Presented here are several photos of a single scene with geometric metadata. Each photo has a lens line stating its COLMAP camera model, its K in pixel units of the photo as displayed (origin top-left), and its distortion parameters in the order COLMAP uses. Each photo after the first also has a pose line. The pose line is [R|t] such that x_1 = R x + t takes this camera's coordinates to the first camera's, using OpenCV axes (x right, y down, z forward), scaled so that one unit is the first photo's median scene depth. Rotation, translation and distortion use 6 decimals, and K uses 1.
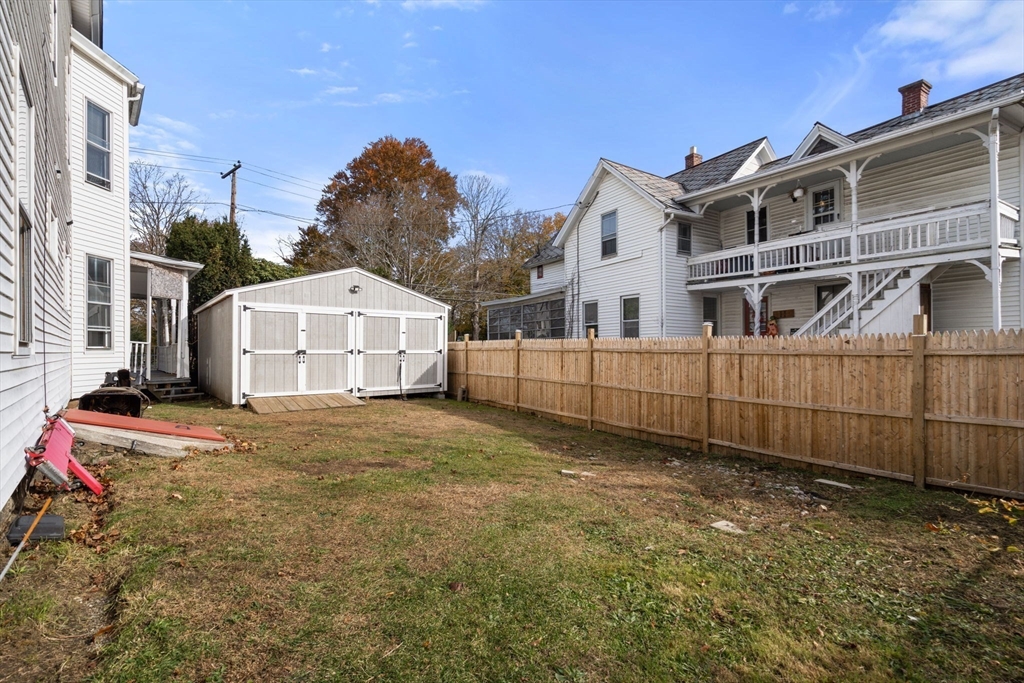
lens RADIAL K [[467.4, 0, 504.9], [0, 467.4, 347.9], [0, 0, 1]] dist [-0.000570, 0.001574]
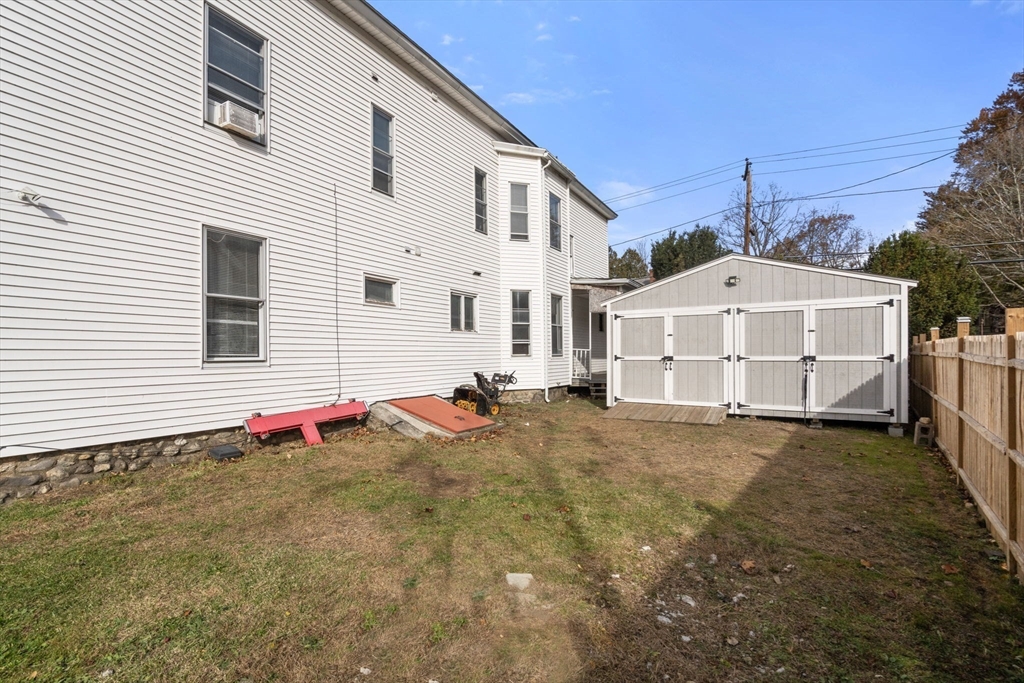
lens RADIAL K [[467.4, 0, 506.2], [0, 467.4, 347.7], [0, 0, 1]] dist [-0.000570, 0.001574]
pose [[0.318463, -0.012548, -0.947852, 0.322578], [0.013508, 0.999871, -0.008698, -0.007759], [0.947839, -0.010034, 0.318592, 0.367236]]
